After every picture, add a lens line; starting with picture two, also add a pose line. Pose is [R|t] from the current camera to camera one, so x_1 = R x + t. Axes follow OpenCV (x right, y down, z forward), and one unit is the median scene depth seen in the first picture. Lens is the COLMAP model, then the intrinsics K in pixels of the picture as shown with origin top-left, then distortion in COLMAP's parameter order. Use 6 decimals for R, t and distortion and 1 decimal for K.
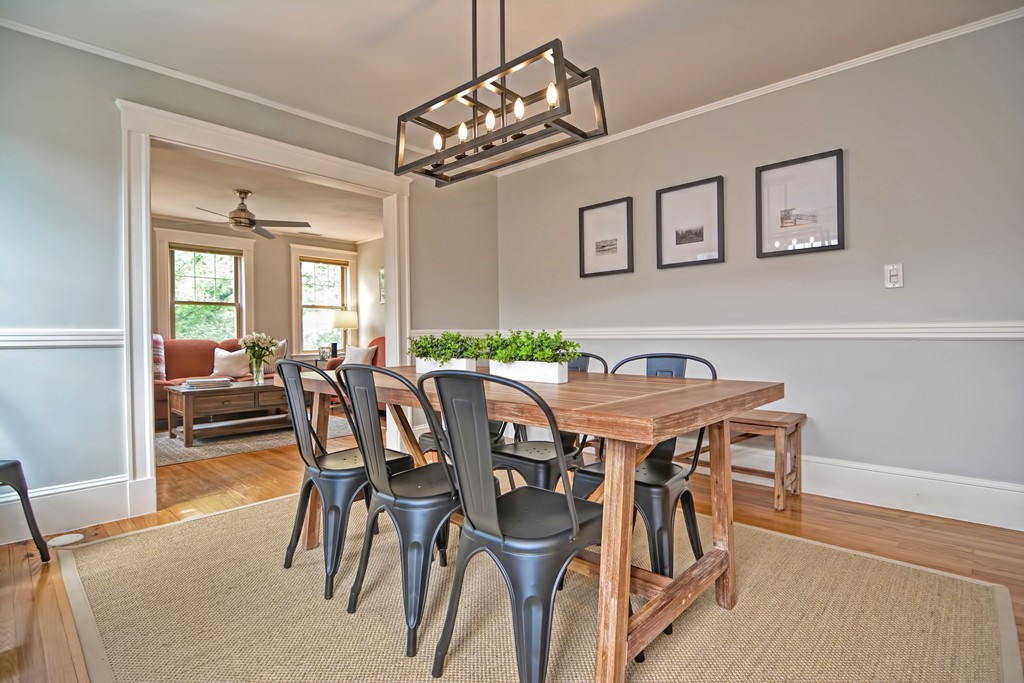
lens RADIAL K [[490.1, 0, 506.2], [0, 490.1, 340.7], [0, 0, 1]] dist [-0.015413, -0.005445]
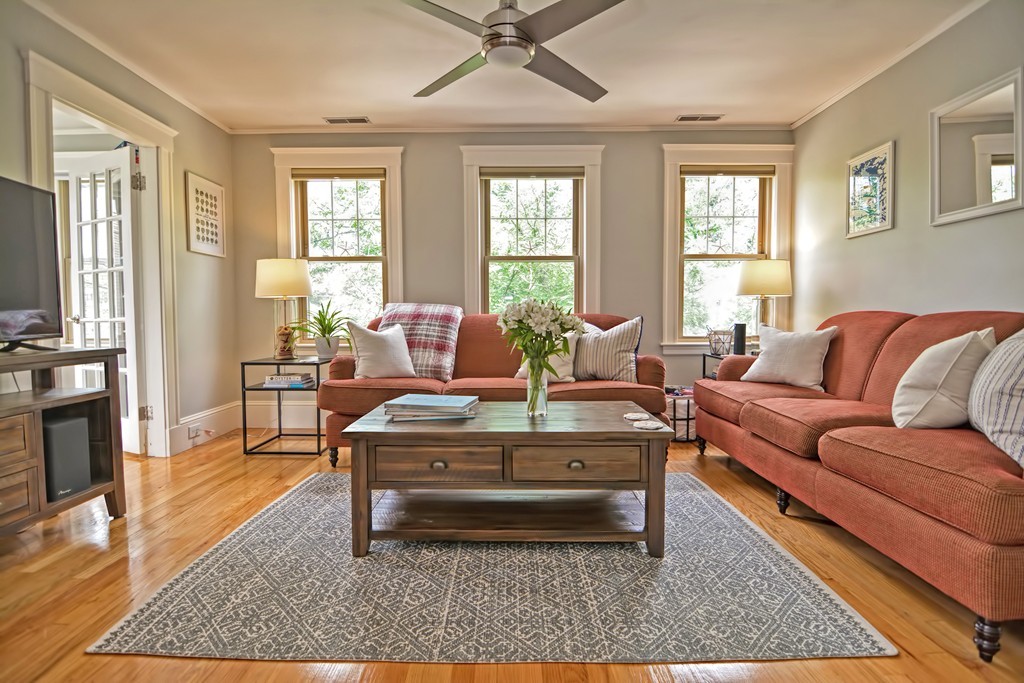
lens RADIAL K [[490.1, 0, 514.9], [0, 490.1, 342.1], [0, 0, 1]] dist [-0.015413, -0.005445]
pose [[0.691709, 0.044064, -0.720830, -0.146389], [-0.009825, 0.998619, 0.051617, 0.000156], [0.722109, -0.028622, 0.691187, 0.479290]]
